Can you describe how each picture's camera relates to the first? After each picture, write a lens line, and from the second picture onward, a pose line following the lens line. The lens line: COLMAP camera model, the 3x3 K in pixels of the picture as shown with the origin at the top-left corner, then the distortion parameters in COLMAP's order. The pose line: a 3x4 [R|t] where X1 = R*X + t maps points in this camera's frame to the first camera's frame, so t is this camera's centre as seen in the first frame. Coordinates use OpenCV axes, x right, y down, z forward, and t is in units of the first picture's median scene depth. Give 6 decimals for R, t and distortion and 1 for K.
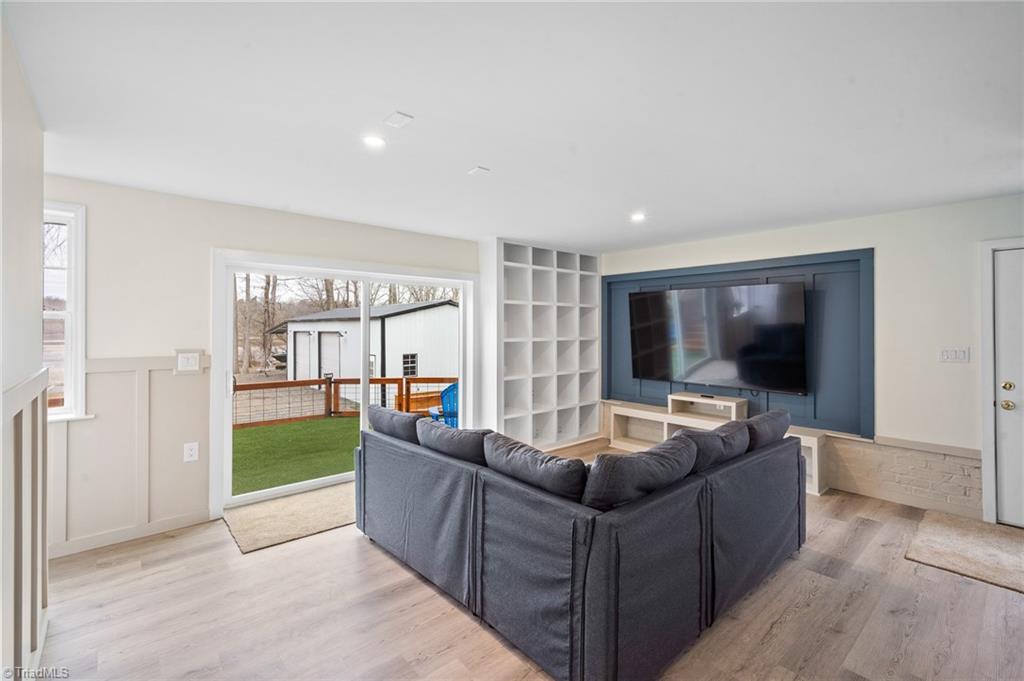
lens RADIAL K [[459.7, 0, 509.7], [0, 459.7, 317.3], [0, 0, 1]] dist [-0.000780, 0.000246]
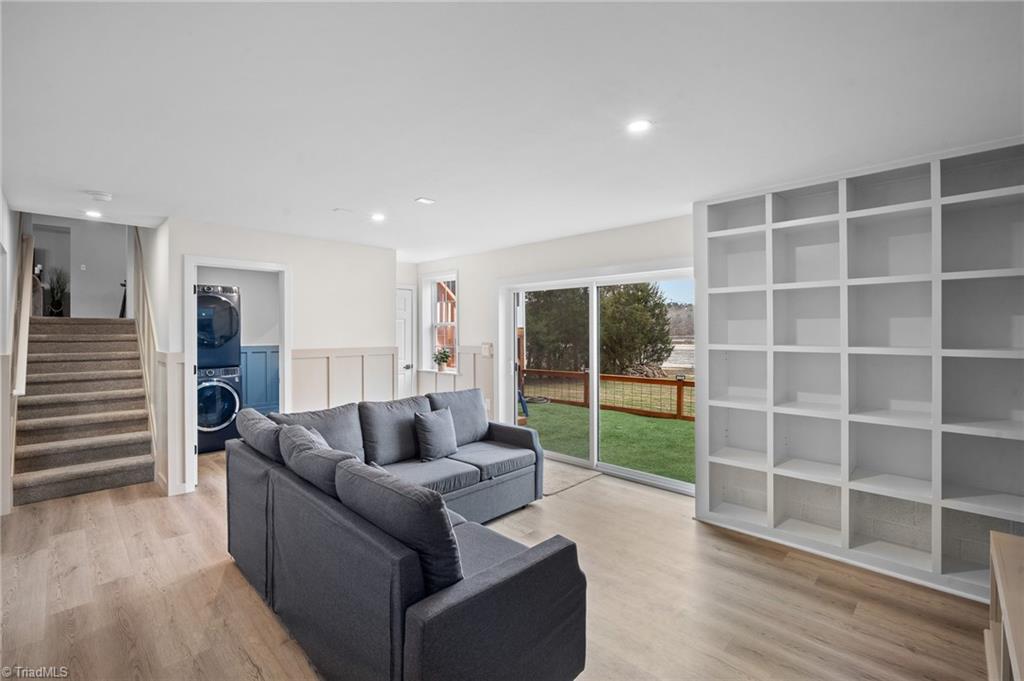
lens RADIAL K [[464.4, 0, 499.3], [0, 464.4, 337.5], [0, 0, 1]] dist [-0.017034, 0.005471]
pose [[0.037392, 0.013413, -0.999211, 0.650480], [0.021787, 0.999661, 0.014234, 0.017730], [0.999063, -0.022302, 0.037087, 0.645158]]
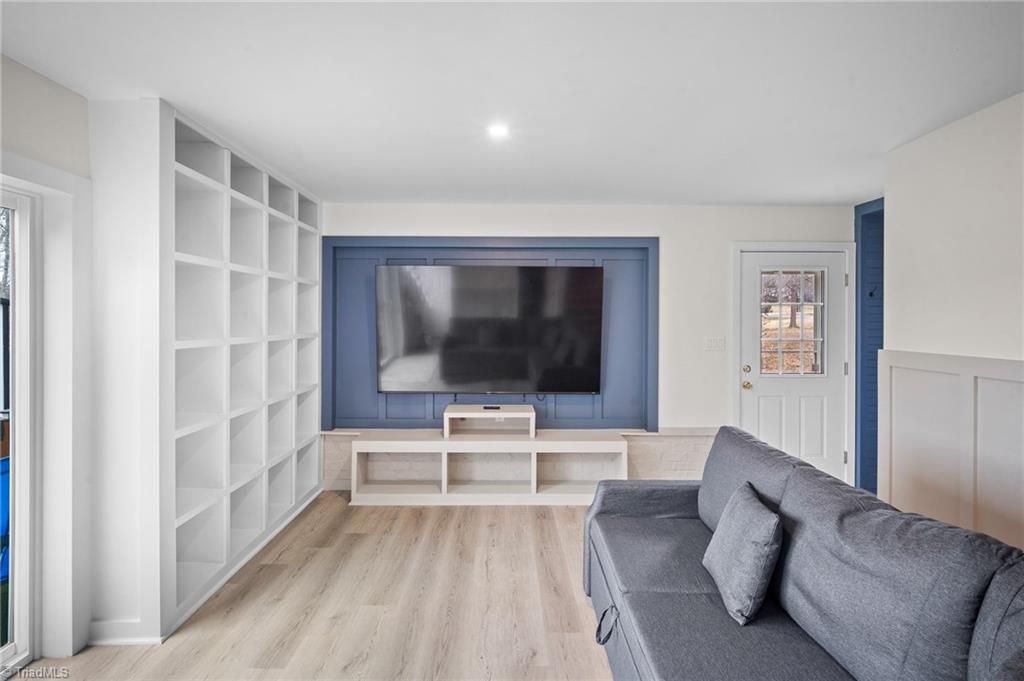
lens RADIAL K [[459.7, 0, 509.7], [0, 459.7, 317.3], [0, 0, 1]] dist [-0.000780, 0.000246]
pose [[0.660162, 0.004847, 0.751108, -0.126530], [-0.018645, 0.999777, 0.009935, 0.012946], [-0.750892, -0.020563, 0.660105, 0.470946]]
